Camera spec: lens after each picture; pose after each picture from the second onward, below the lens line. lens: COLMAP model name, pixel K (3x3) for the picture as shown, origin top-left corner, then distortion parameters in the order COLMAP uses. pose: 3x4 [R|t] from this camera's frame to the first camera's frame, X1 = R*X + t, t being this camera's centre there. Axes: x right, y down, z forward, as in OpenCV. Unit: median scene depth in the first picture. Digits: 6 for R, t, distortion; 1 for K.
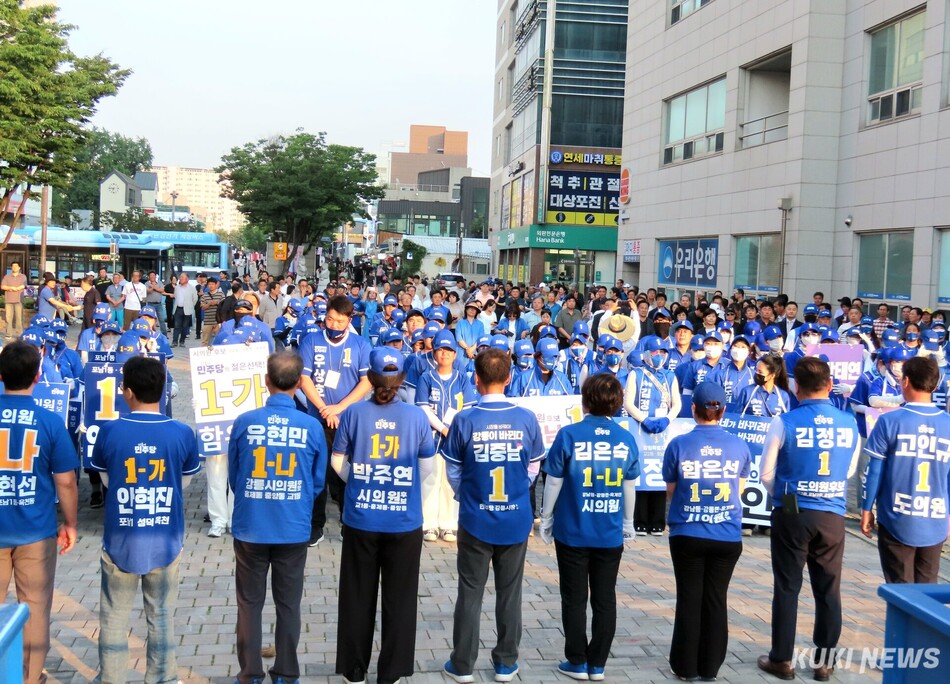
lens RADIAL K [[1205.7, 0, 474.1], [0, 1205.7, 339.4], [0, 0, 1]] dist [-0.030071, 0.000000]
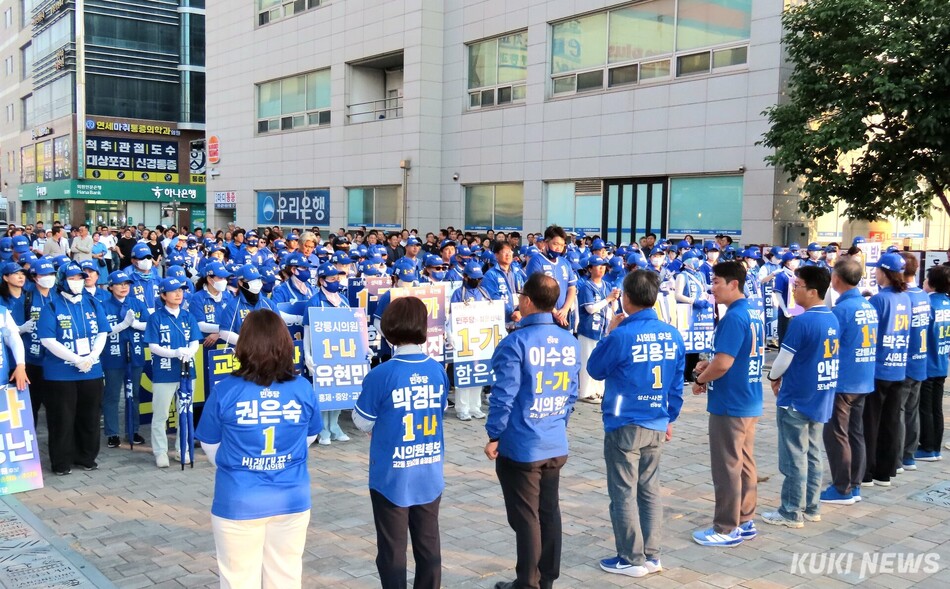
lens RADIAL K [[888.7, 0, 475.4], [0, 888.7, 296.9], [0, 0, 1]] dist [0.005382, 0.000000]
pose [[0.870857, -0.059230, 0.487955, -0.108359], [0.042473, 0.998068, 0.045348, -0.001060], [-0.489698, -0.018766, 0.871690, 0.031410]]
